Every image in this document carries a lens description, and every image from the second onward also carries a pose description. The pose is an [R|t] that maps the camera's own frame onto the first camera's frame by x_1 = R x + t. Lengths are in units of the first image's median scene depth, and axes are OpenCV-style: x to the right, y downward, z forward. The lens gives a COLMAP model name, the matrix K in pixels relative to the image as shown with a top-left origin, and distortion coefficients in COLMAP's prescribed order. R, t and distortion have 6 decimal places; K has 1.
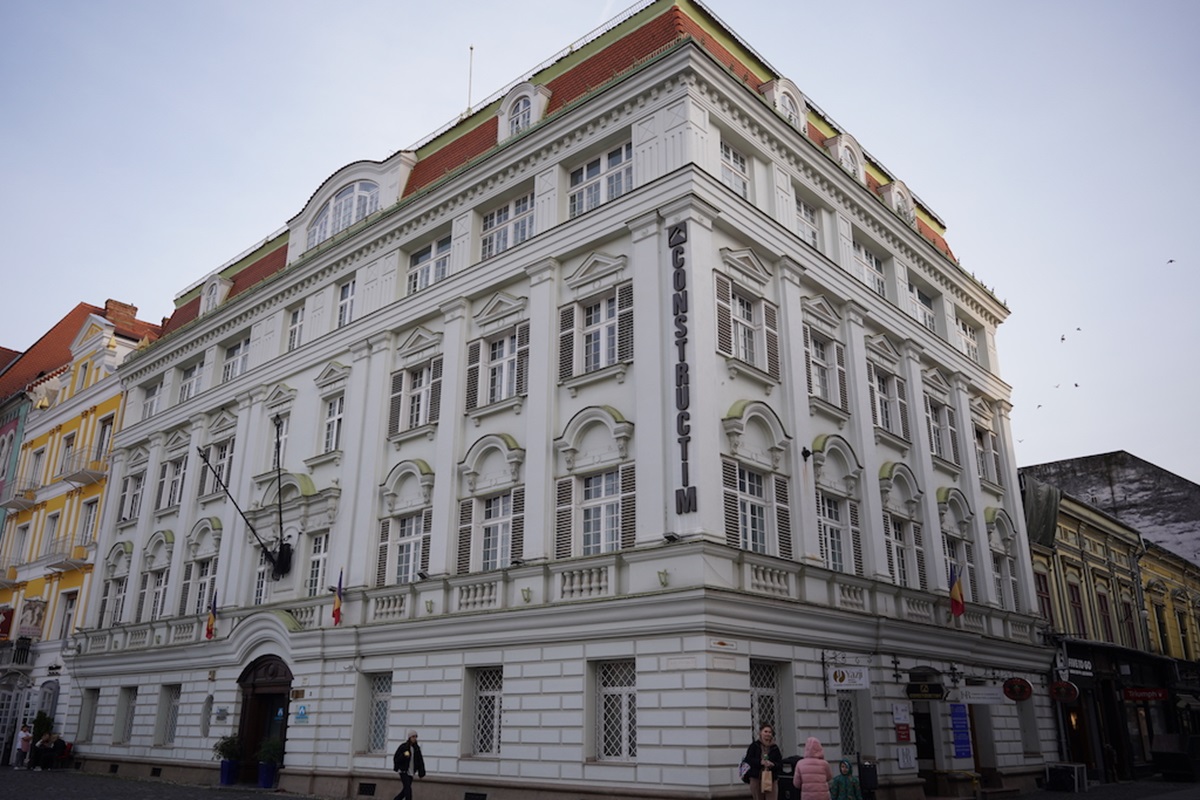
lens RADIAL K [[957.0, 0, 596.5], [0, 957.0, 360.8], [0, 0, 1]] dist [-0.007537, -0.005446]
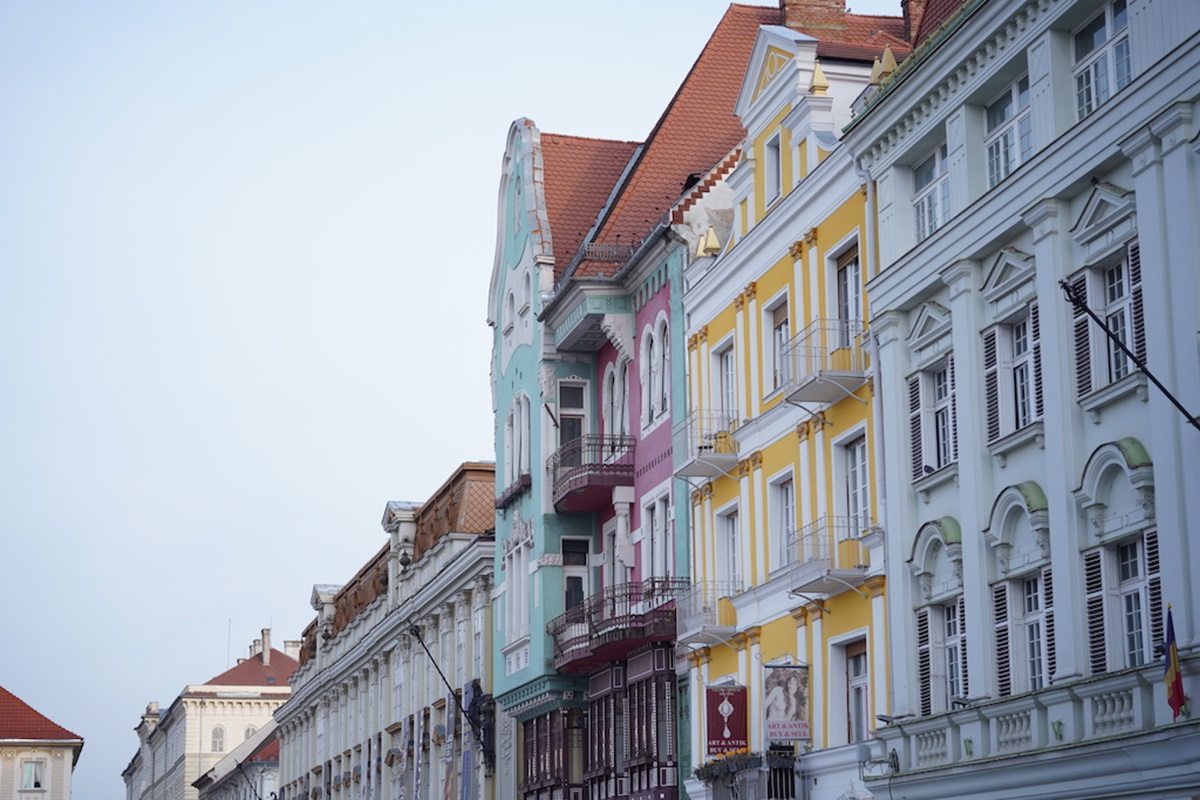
lens RADIAL K [[2376.9, 0, 600.0], [0, 2376.9, 400.0], [0, 0, 1]] dist [0.018060, 0.313976]
pose [[0.829986, -0.126807, -0.543179, 0.391980], [0.206805, 0.974368, 0.088532, -0.129060], [0.518030, -0.185812, 0.834936, -0.345031]]
